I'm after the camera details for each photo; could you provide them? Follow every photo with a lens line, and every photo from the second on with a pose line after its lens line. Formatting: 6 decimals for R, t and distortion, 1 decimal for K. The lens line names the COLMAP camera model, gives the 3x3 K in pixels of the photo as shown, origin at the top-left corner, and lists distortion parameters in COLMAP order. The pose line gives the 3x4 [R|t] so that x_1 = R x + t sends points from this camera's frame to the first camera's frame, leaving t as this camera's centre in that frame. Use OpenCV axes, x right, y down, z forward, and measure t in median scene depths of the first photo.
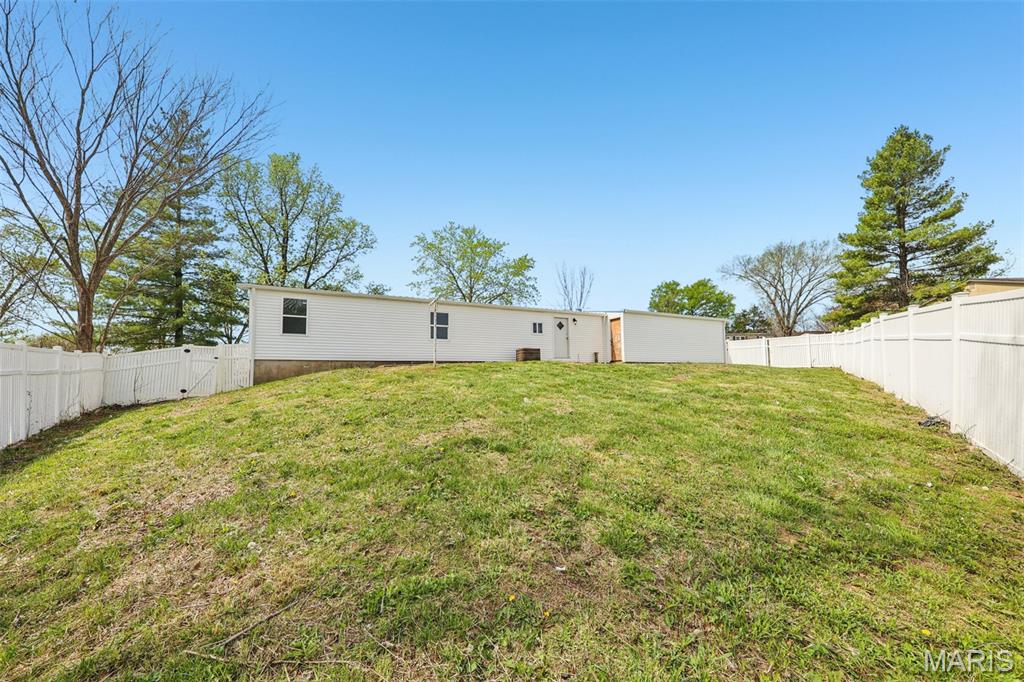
lens RADIAL K [[349.5, 0, 498.2], [0, 349.5, 305.3], [0, 0, 1]] dist [0.023081, 0.000019]
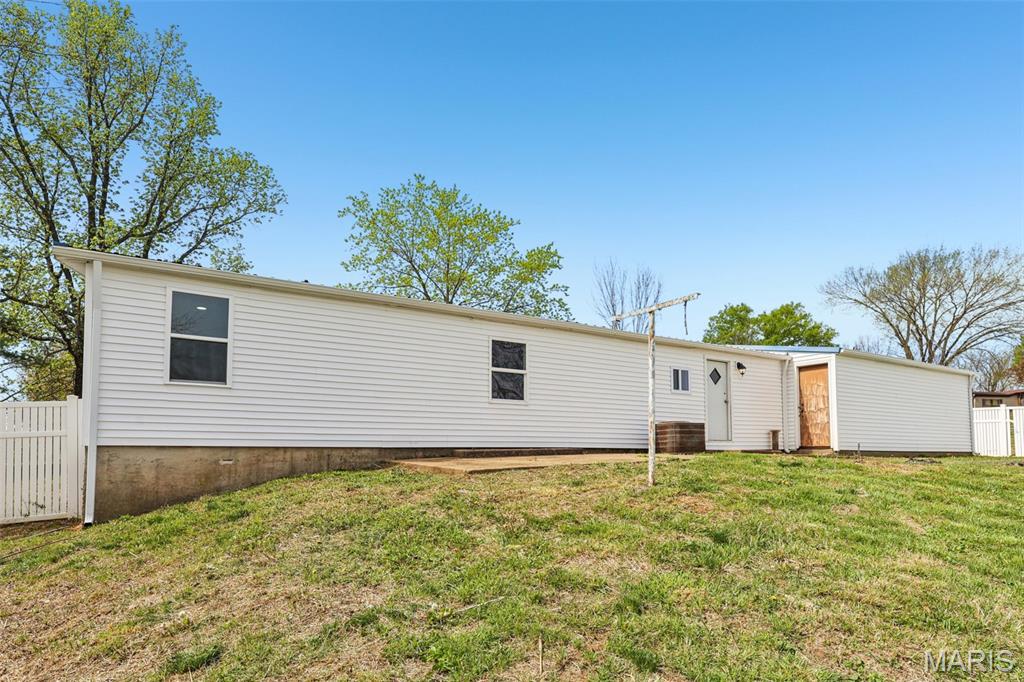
lens RADIAL K [[579.8, 0, 512.0], [0, 579.8, 341.0], [0, 0, 1]] dist [0.018426, 0.000100]
pose [[0.992034, 0.034901, 0.121041, -0.121944], [-0.036168, 0.999311, 0.008291, 0.006366], [-0.120668, -0.012602, 0.992613, 0.117844]]
